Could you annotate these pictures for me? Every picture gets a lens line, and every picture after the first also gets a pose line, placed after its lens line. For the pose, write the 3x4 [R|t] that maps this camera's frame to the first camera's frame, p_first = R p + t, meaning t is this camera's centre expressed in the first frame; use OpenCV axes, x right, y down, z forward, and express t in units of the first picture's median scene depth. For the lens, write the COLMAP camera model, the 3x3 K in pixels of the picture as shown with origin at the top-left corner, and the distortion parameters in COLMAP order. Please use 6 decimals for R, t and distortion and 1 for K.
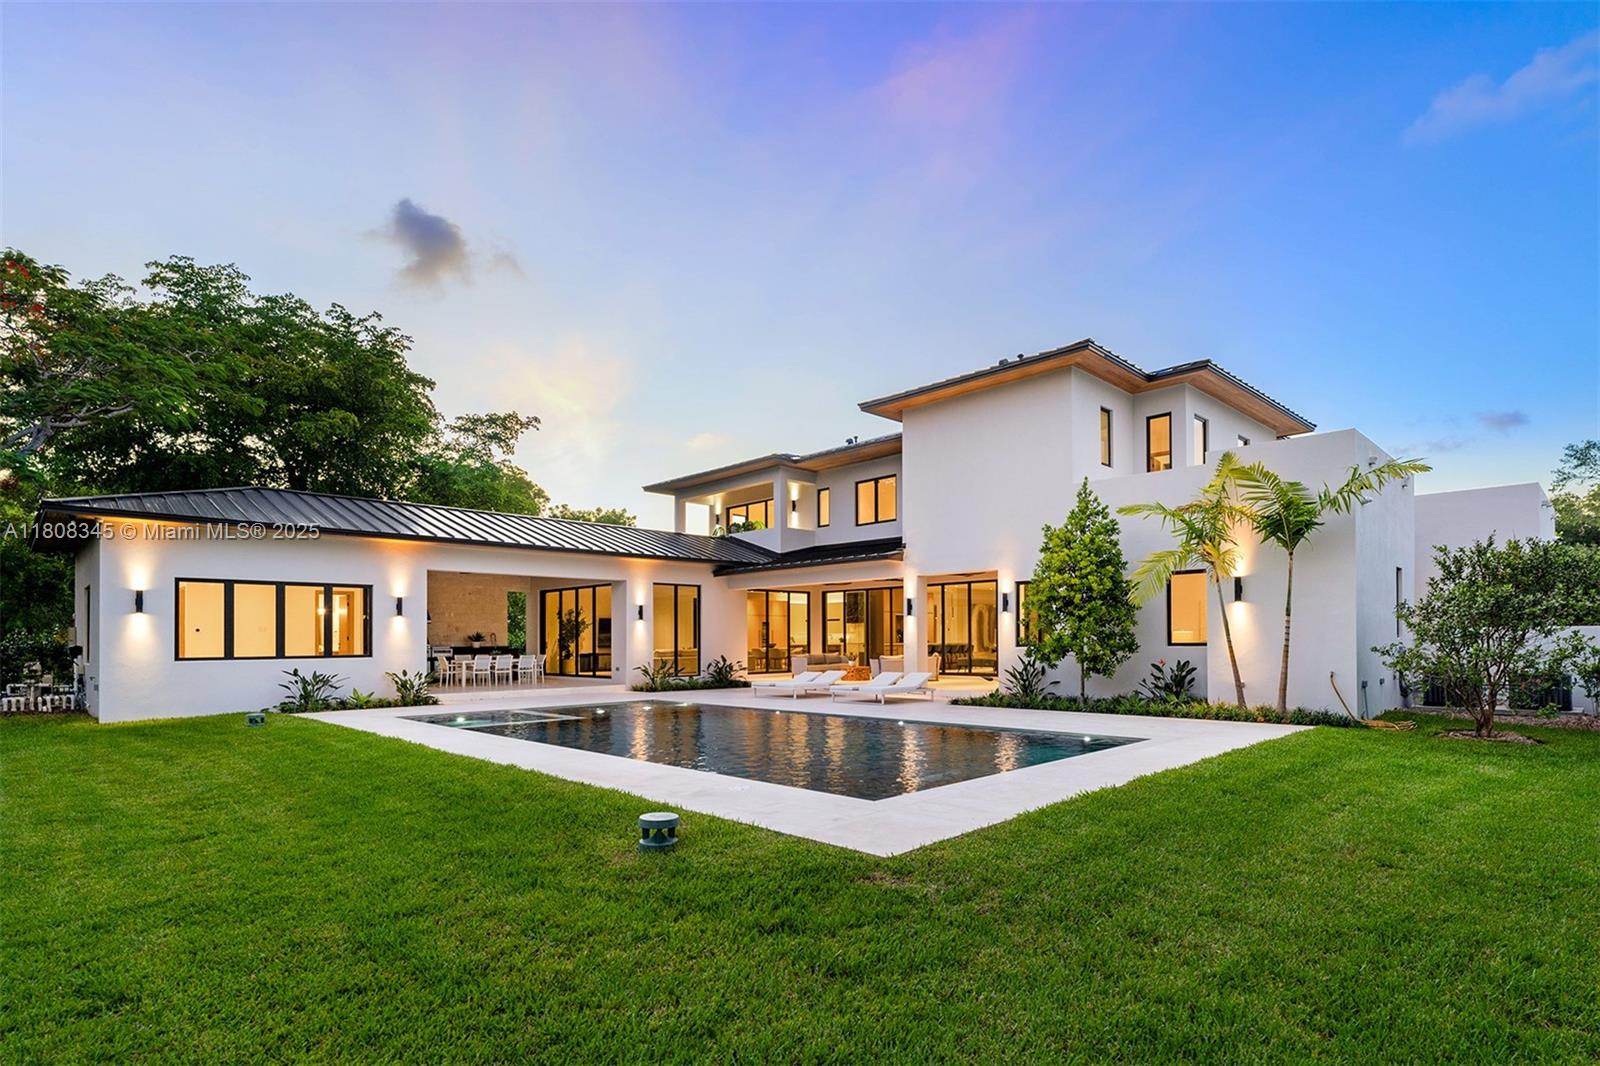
lens RADIAL K [[810.1, 0, 795.0], [0, 810.1, 646.4], [0, 0, 1]] dist [-0.000180, 0.000068]
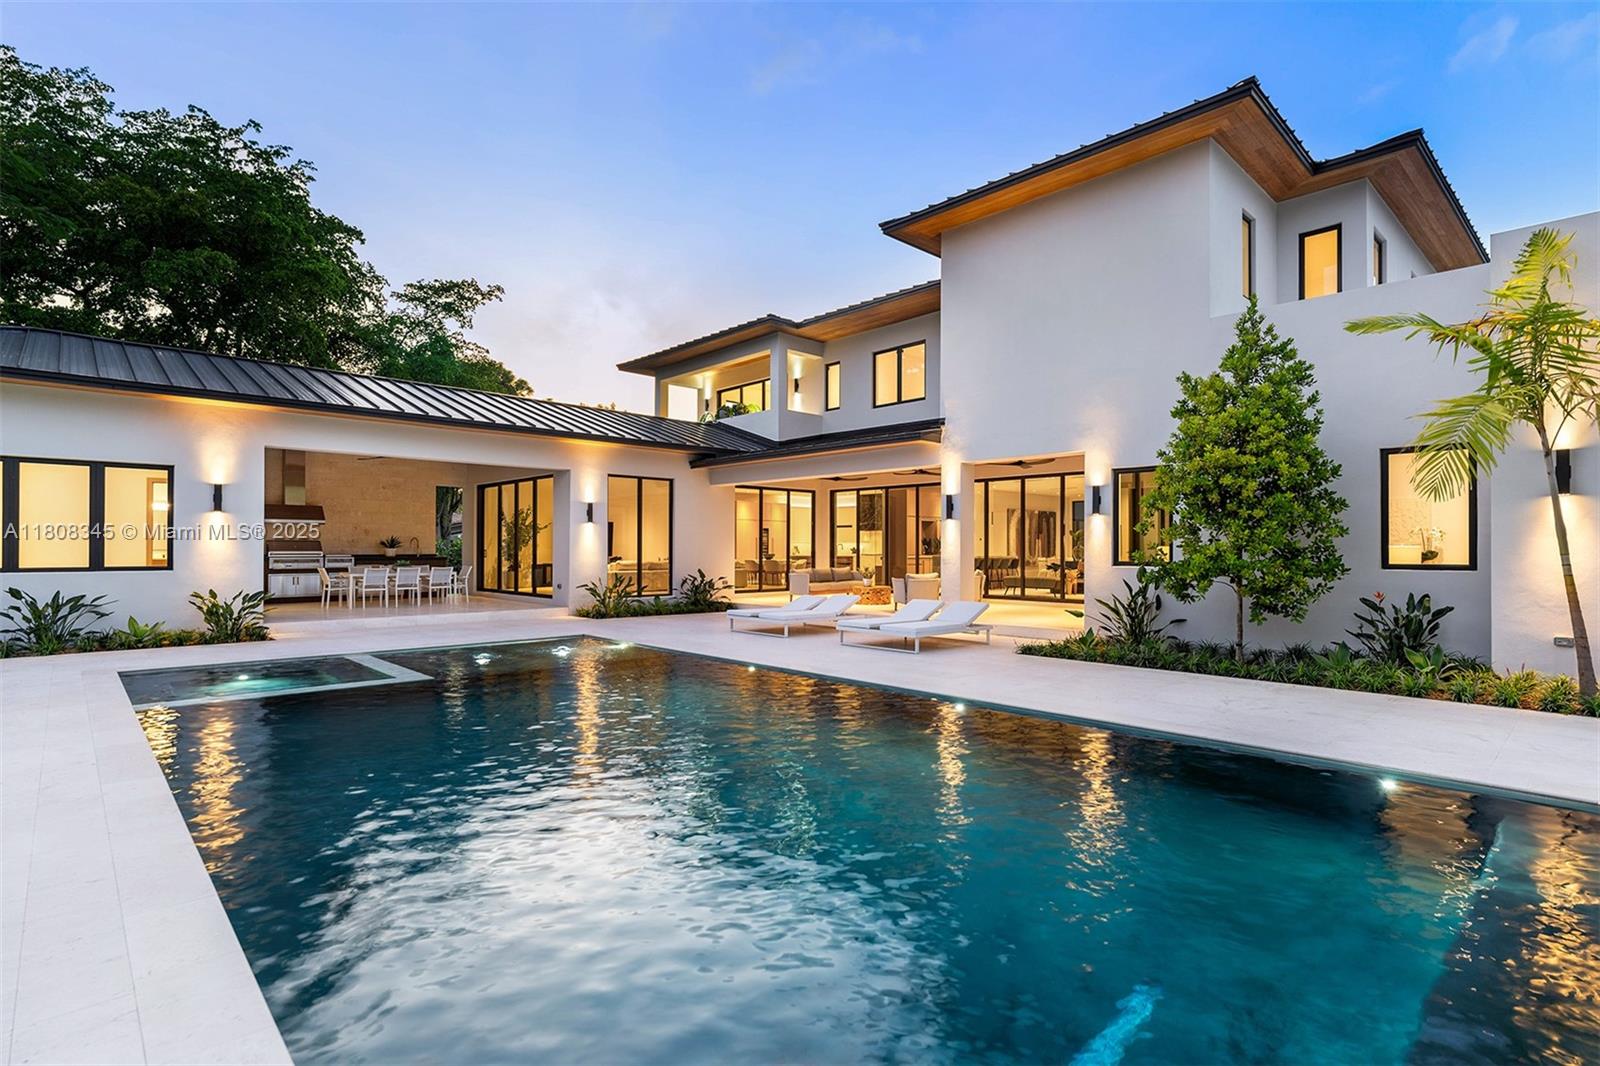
lens RADIAL K [[781.4, 0, 795.4], [0, 781.4, 548.0], [0, 0, 1]] dist [0.000769, 0.000466]
pose [[0.999812, 0.010480, -0.016326, 0.014203], [-0.010613, 0.999911, -0.008115, -0.004591], [0.016239, 0.008287, 0.999834, 0.257538]]
